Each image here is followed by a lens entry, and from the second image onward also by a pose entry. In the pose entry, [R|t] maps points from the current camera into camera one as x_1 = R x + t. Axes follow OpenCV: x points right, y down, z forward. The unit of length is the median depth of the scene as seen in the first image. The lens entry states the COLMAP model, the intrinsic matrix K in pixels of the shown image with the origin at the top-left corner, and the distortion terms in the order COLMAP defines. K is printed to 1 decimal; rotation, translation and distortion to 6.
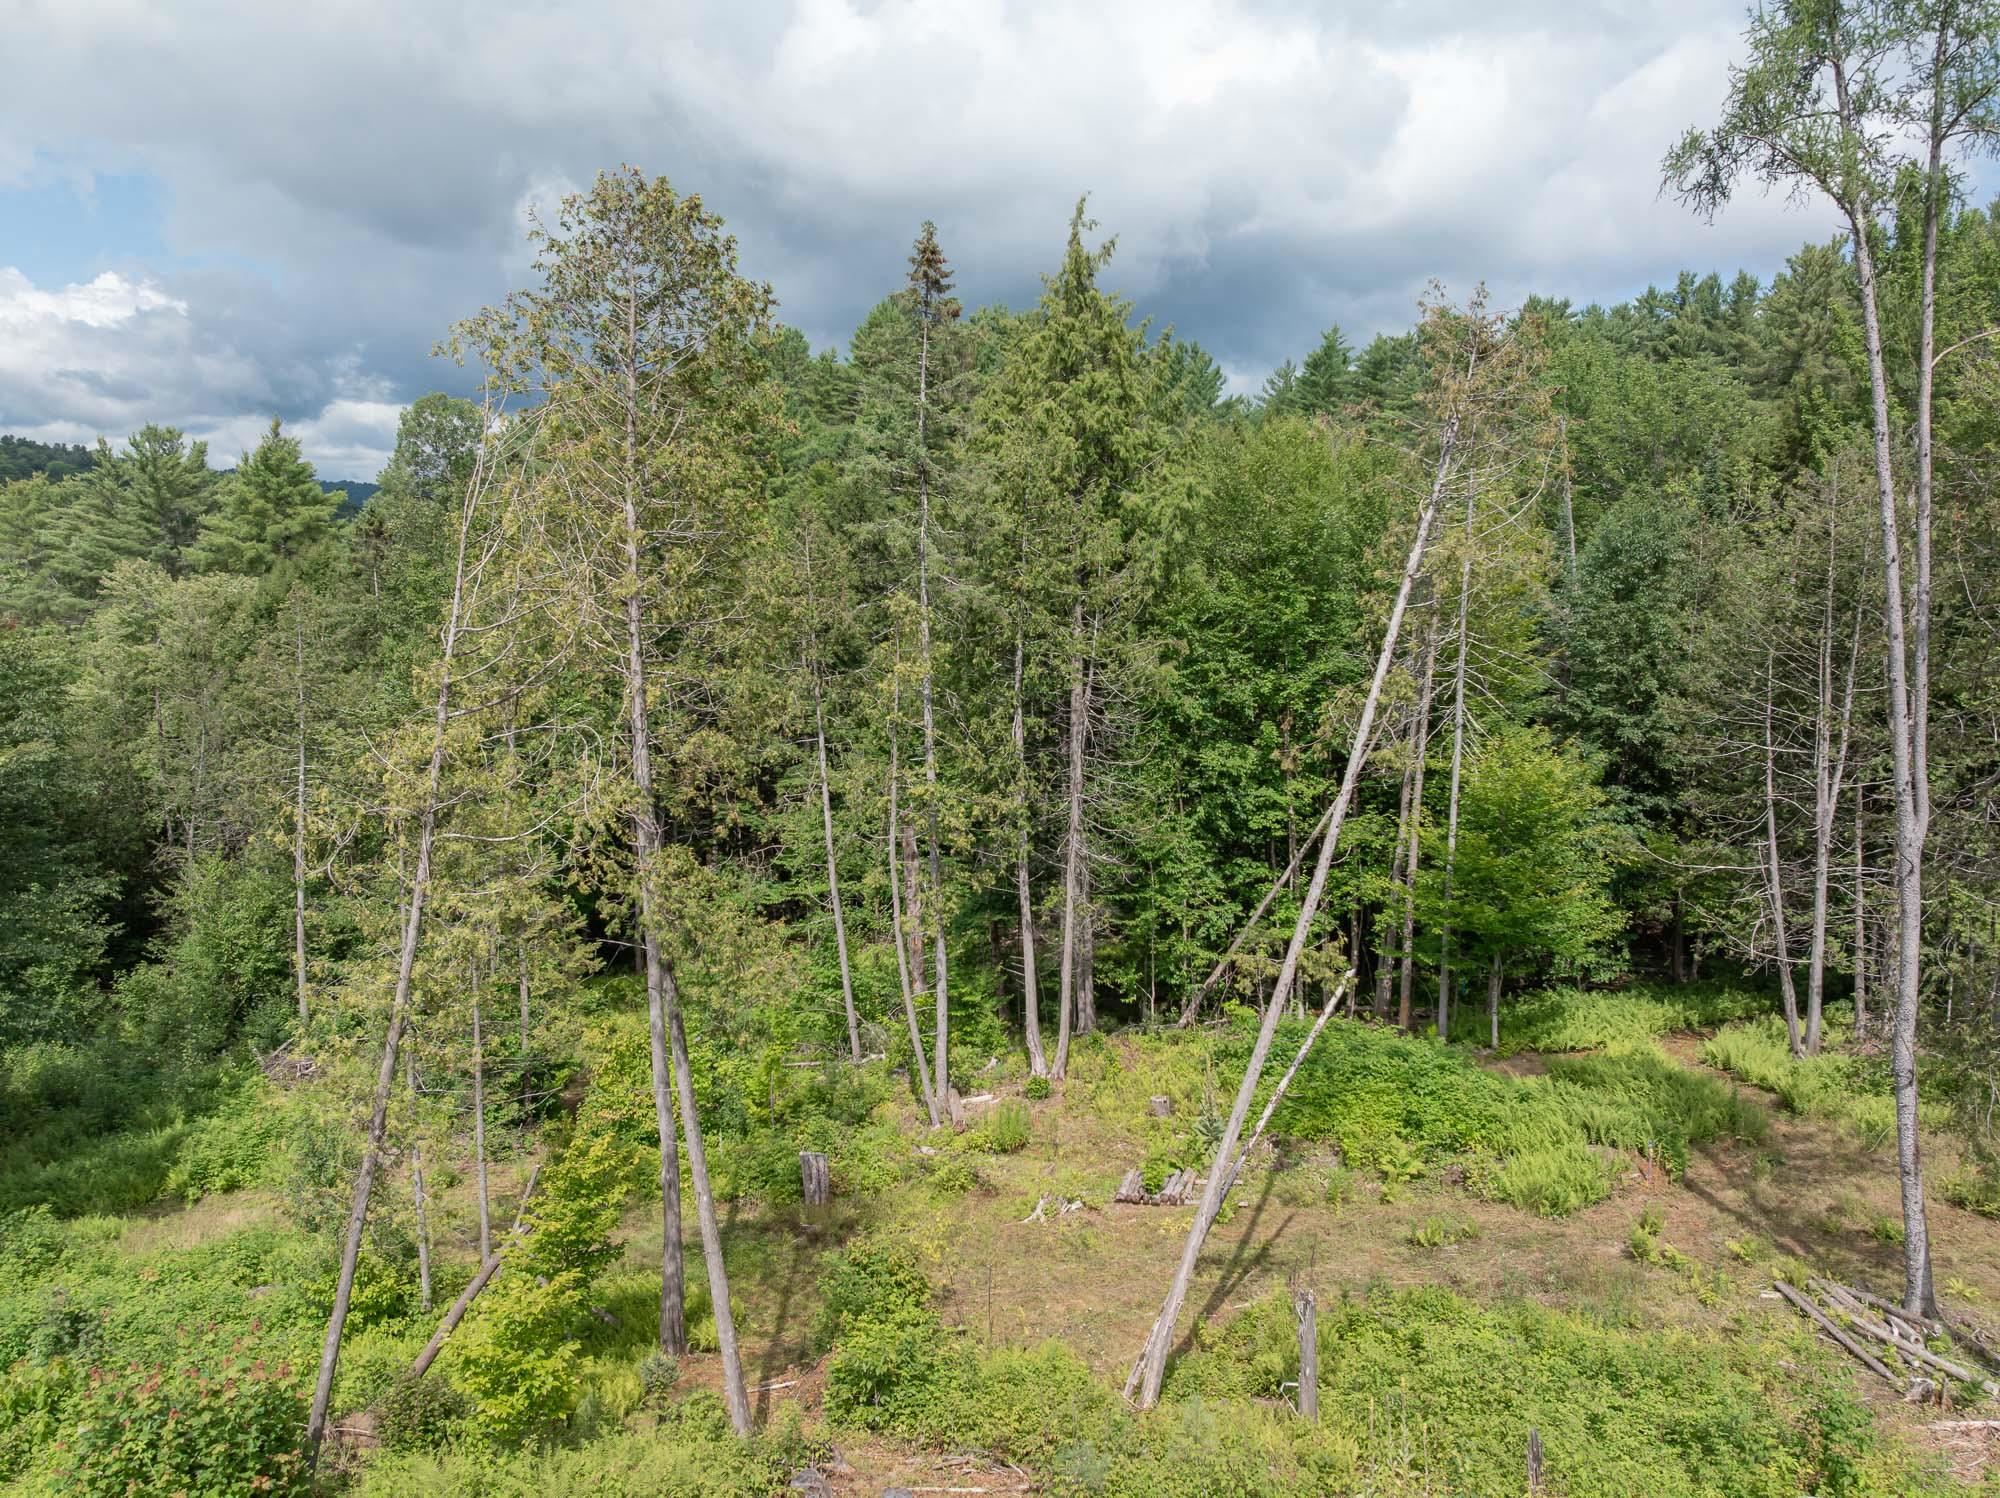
lens RADIAL K [[1439.5, 0, 1009.9], [0, 1439.5, 749.6], [0, 0, 1]] dist [-0.003173, -0.009960]
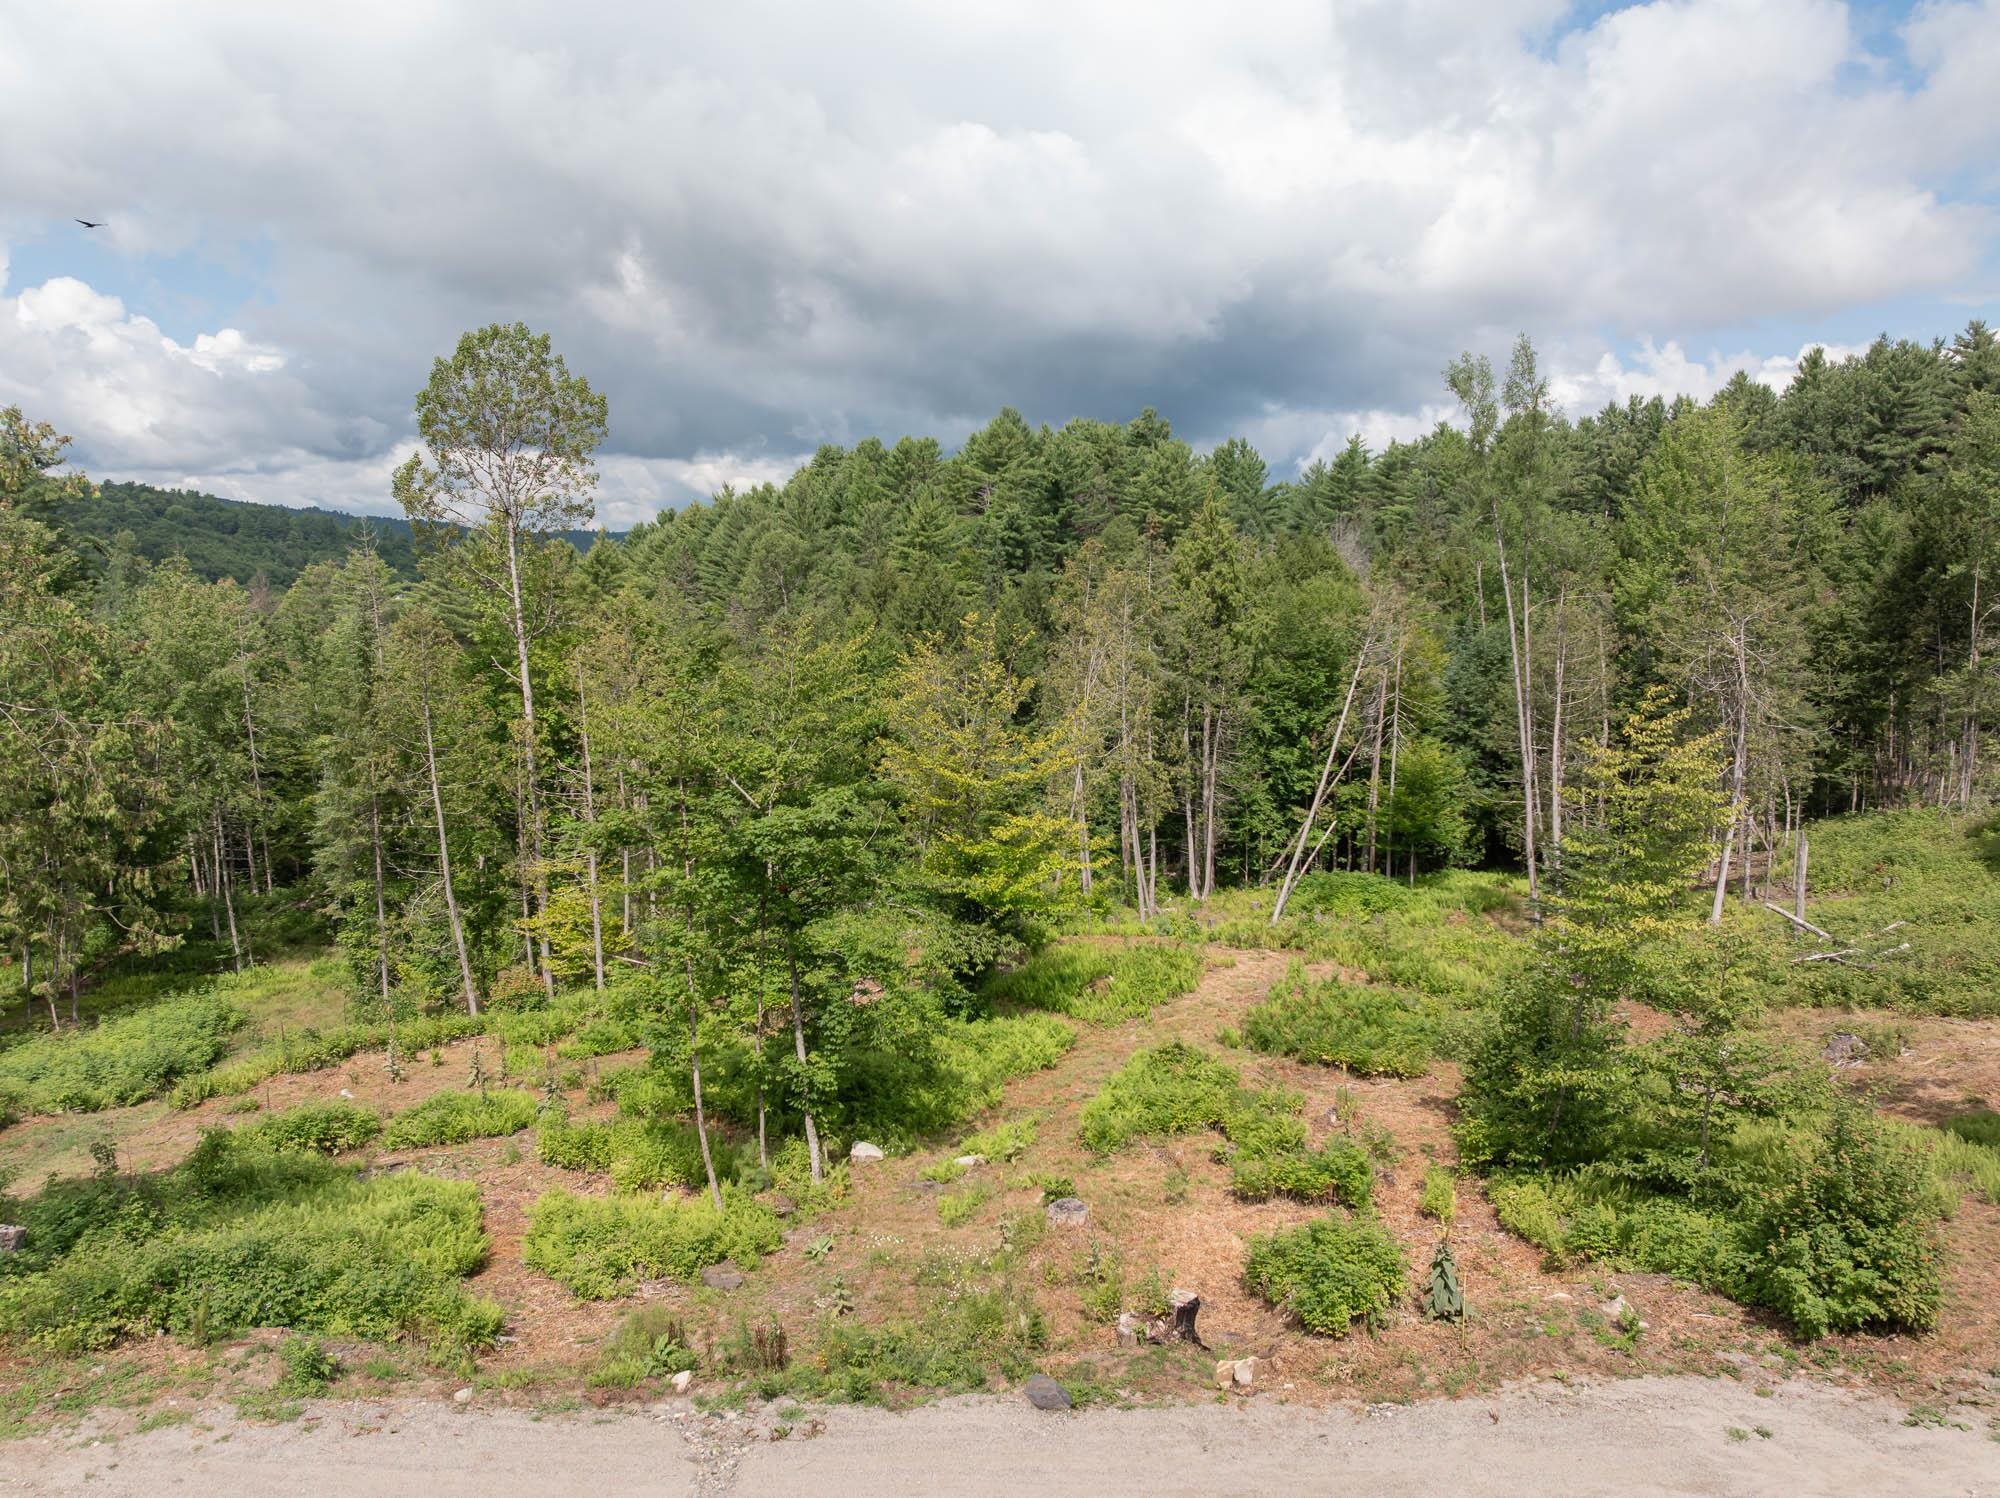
lens RADIAL K [[1409.1, 0, 993.5], [0, 1409.1, 745.4], [0, 0, 1]] dist [0.003045, -0.088916]
pose [[0.999254, 0.007093, -0.037950, -0.180047], [-0.008040, 0.999659, -0.024855, 0.046341], [0.037761, 0.025142, 0.998970, -0.981789]]
